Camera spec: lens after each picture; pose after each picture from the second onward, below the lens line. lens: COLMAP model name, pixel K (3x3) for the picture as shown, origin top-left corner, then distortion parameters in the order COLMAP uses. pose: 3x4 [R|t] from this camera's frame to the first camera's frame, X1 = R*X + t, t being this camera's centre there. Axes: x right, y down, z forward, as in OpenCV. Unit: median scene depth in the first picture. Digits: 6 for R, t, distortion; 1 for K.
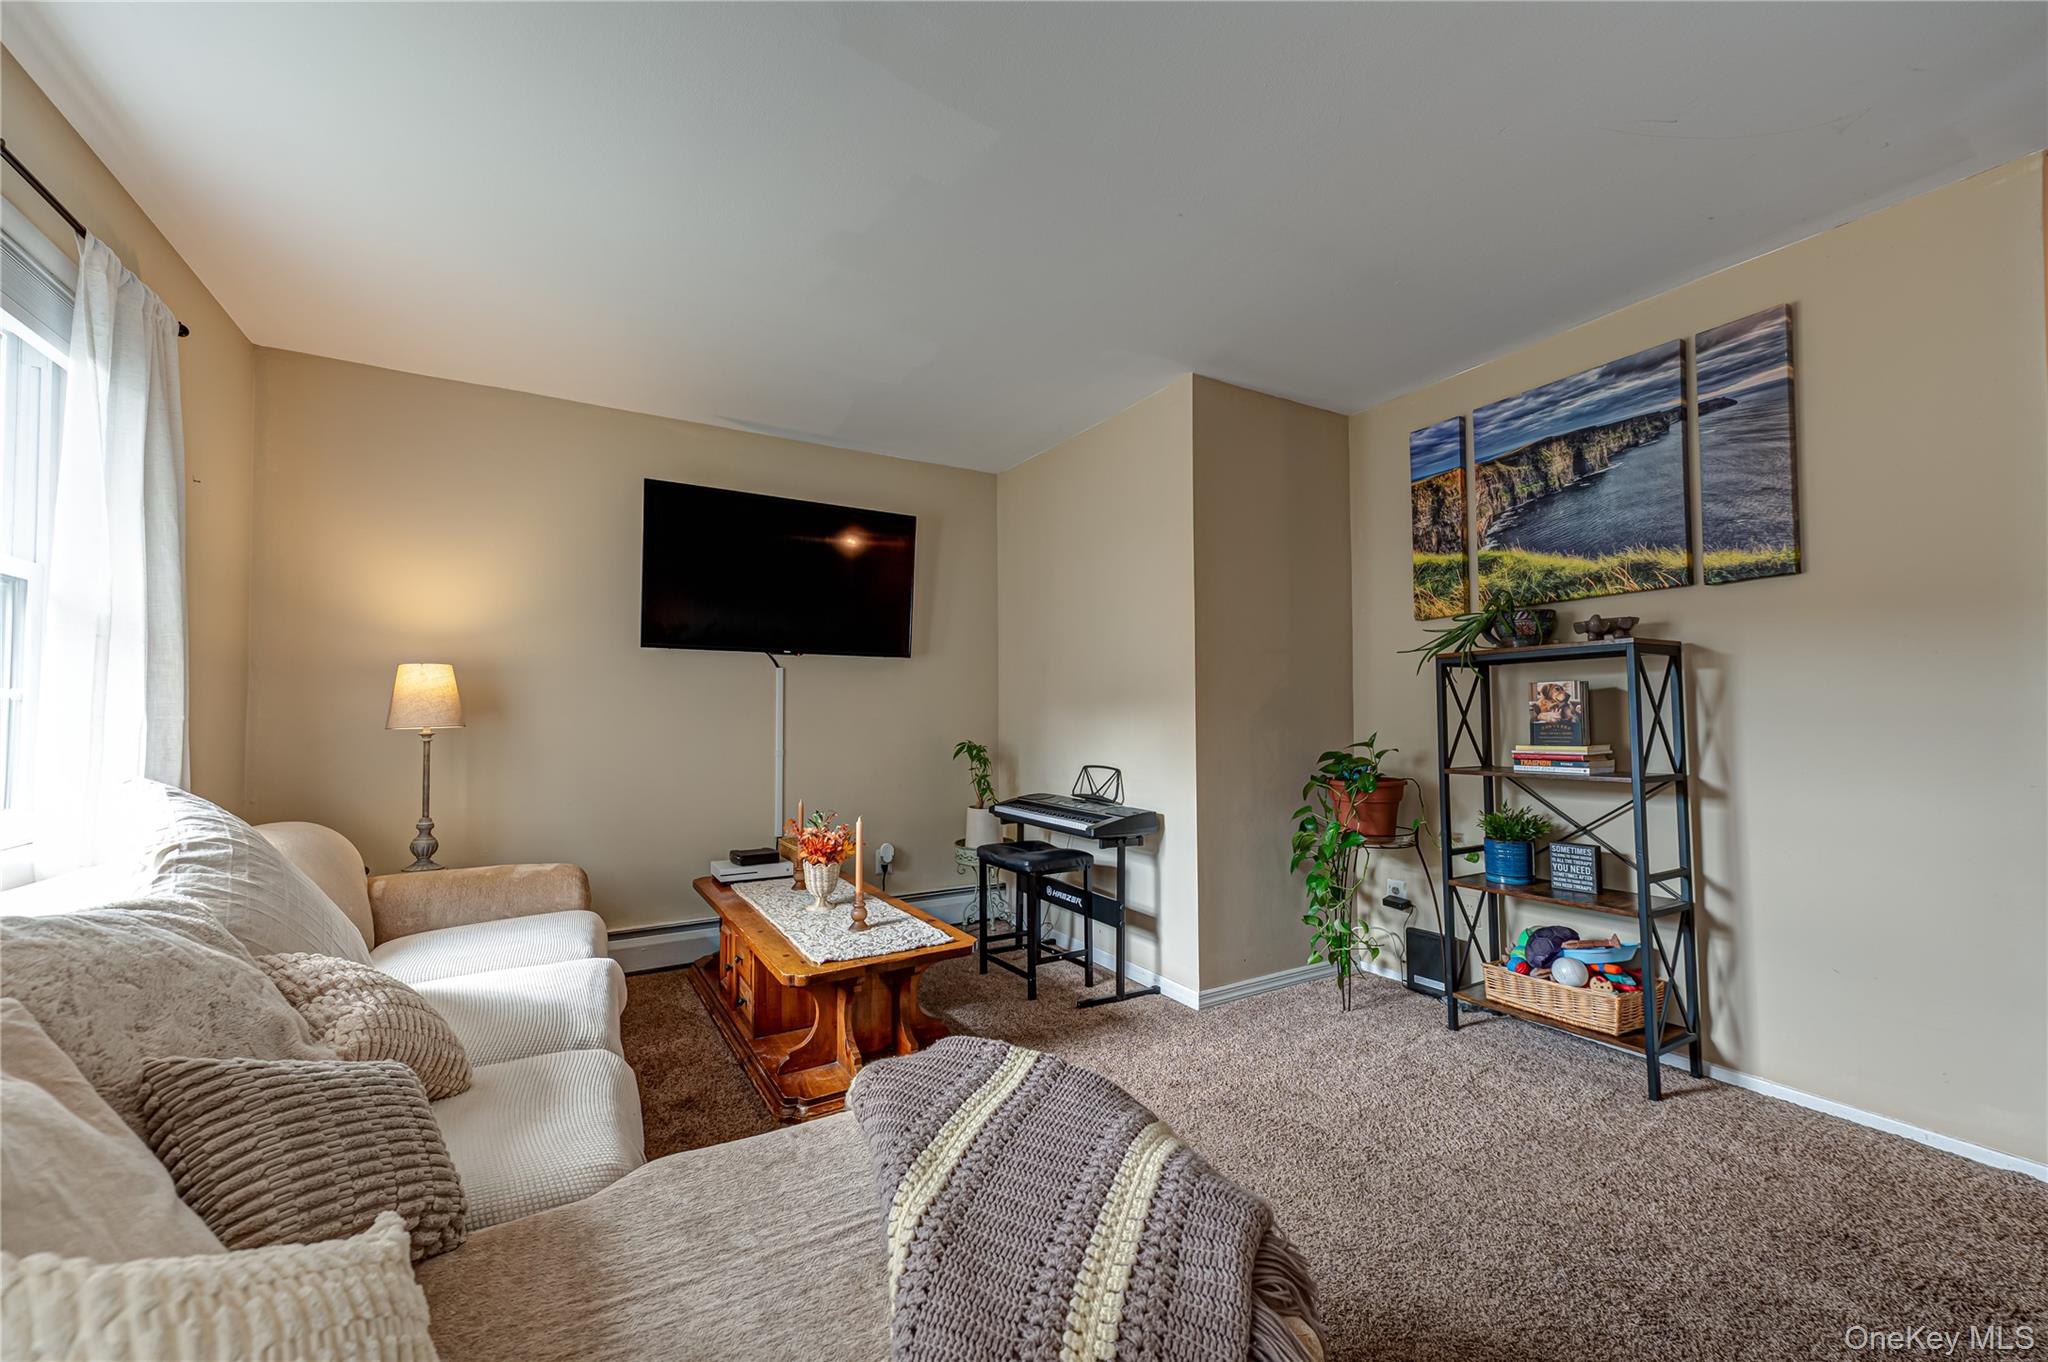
lens RADIAL K [[799.8, 0, 1018.9], [0, 799.8, 692.3], [0, 0, 1]] dist [0.016139, -0.000662]
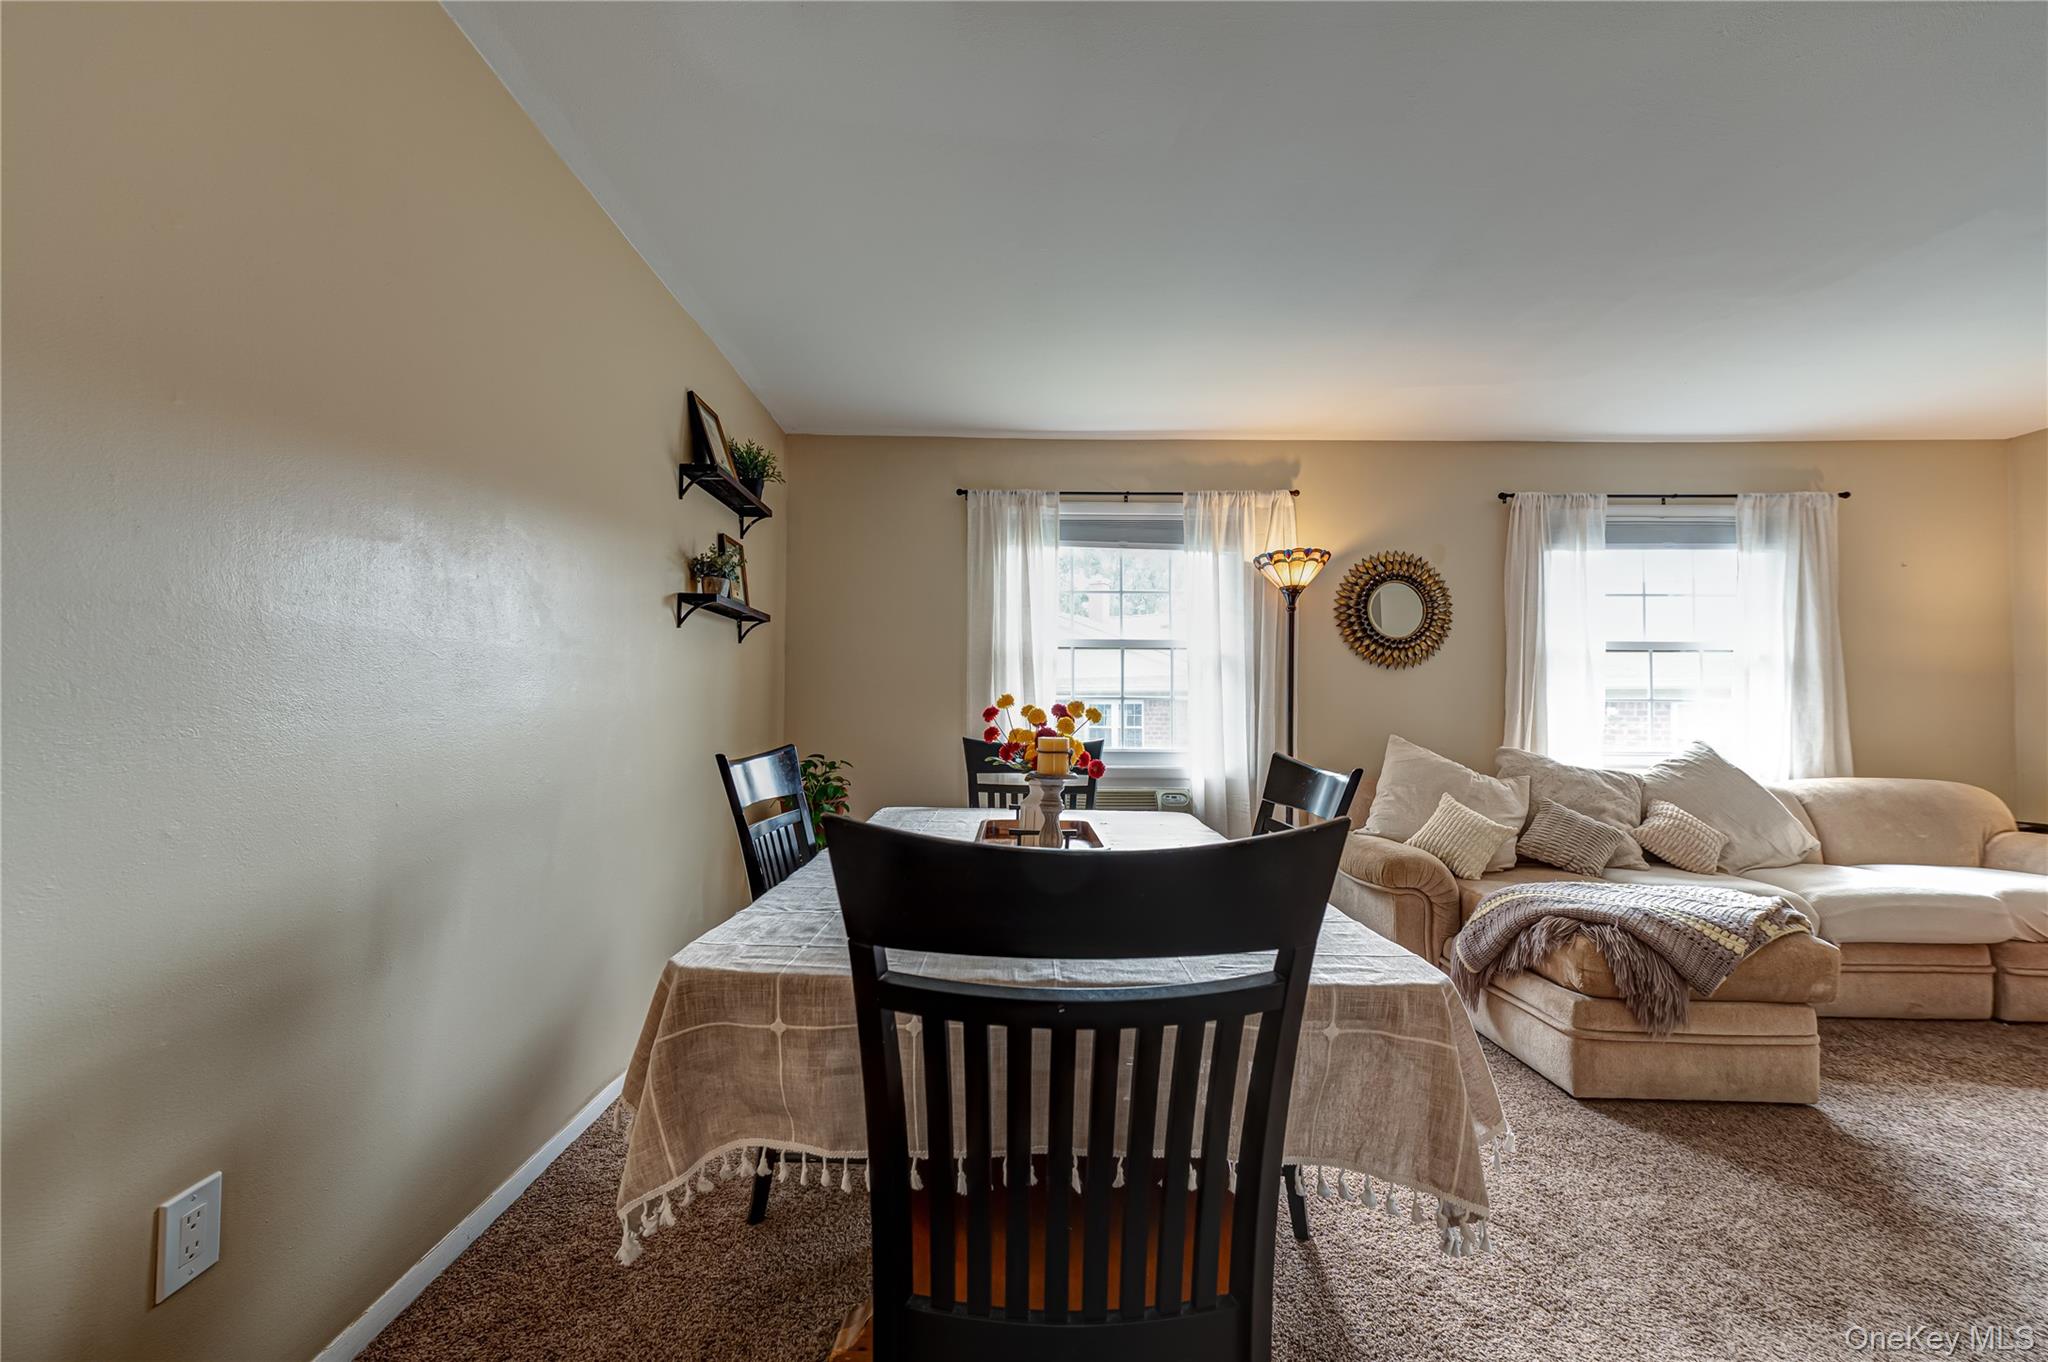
lens RADIAL K [[799.8, 0, 1018.9], [0, 799.8, 692.3], [0, 0, 1]] dist [0.016139, -0.000662]
pose [[-0.490177, -0.017884, -0.871439, 1.055859], [0.025700, 0.999058, -0.034960, 0.003988], [0.871244, -0.039533, -0.489256, 0.206988]]
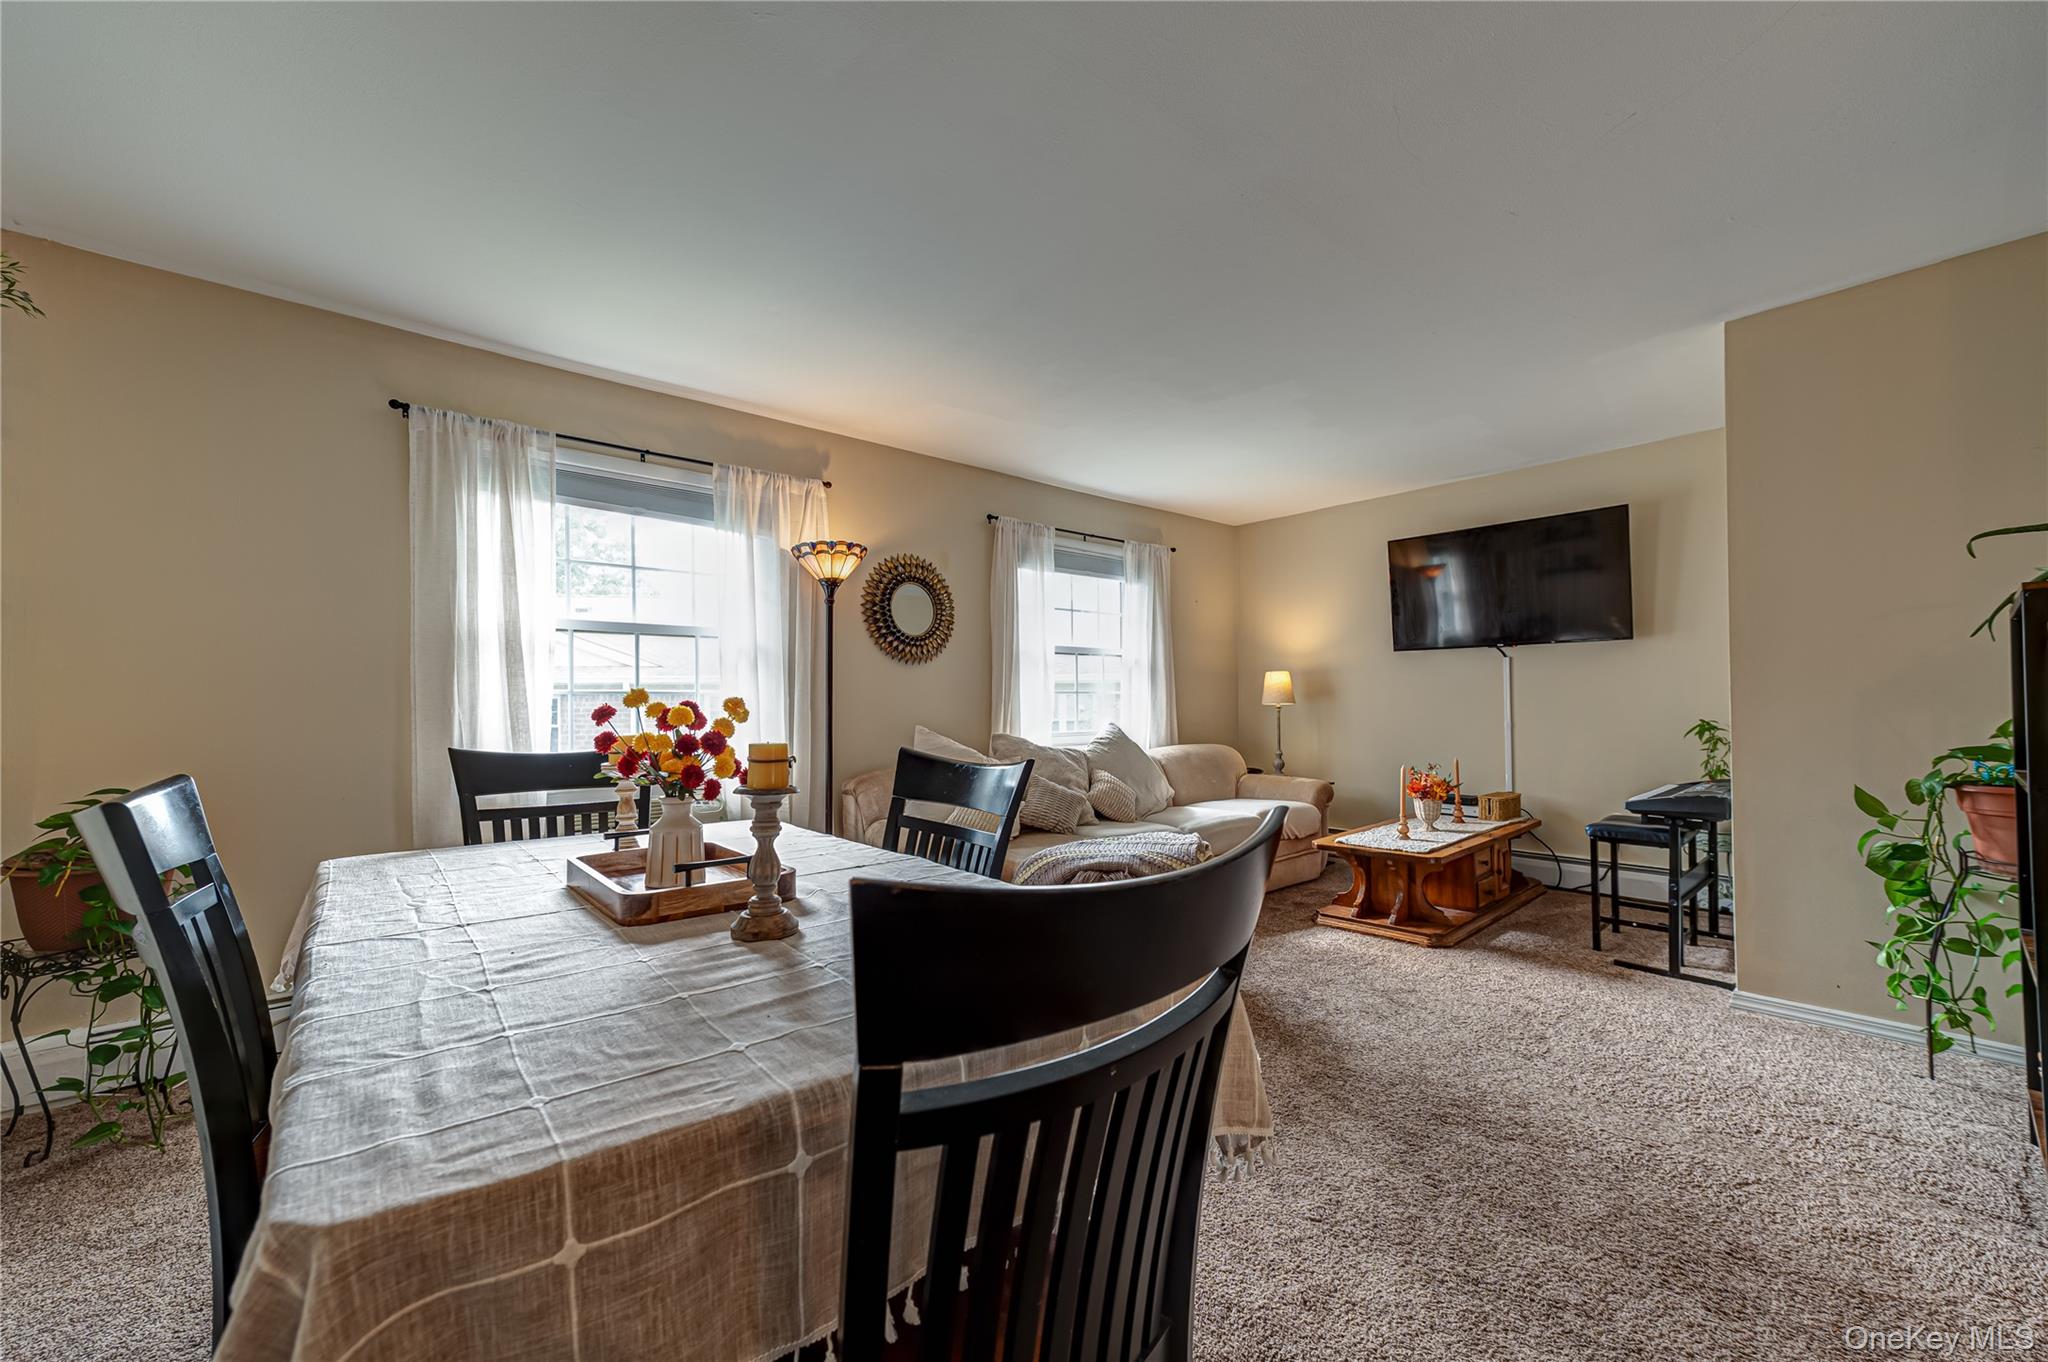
lens RADIAL K [[799.8, 0, 1018.9], [0, 799.8, 692.3], [0, 0, 1]] dist [0.016139, -0.000662]
pose [[0.187462, -0.009086, -0.982230, 1.027963], [0.039991, 0.999199, -0.001611, -0.005225], [0.981457, -0.038978, 0.187675, 0.017817]]
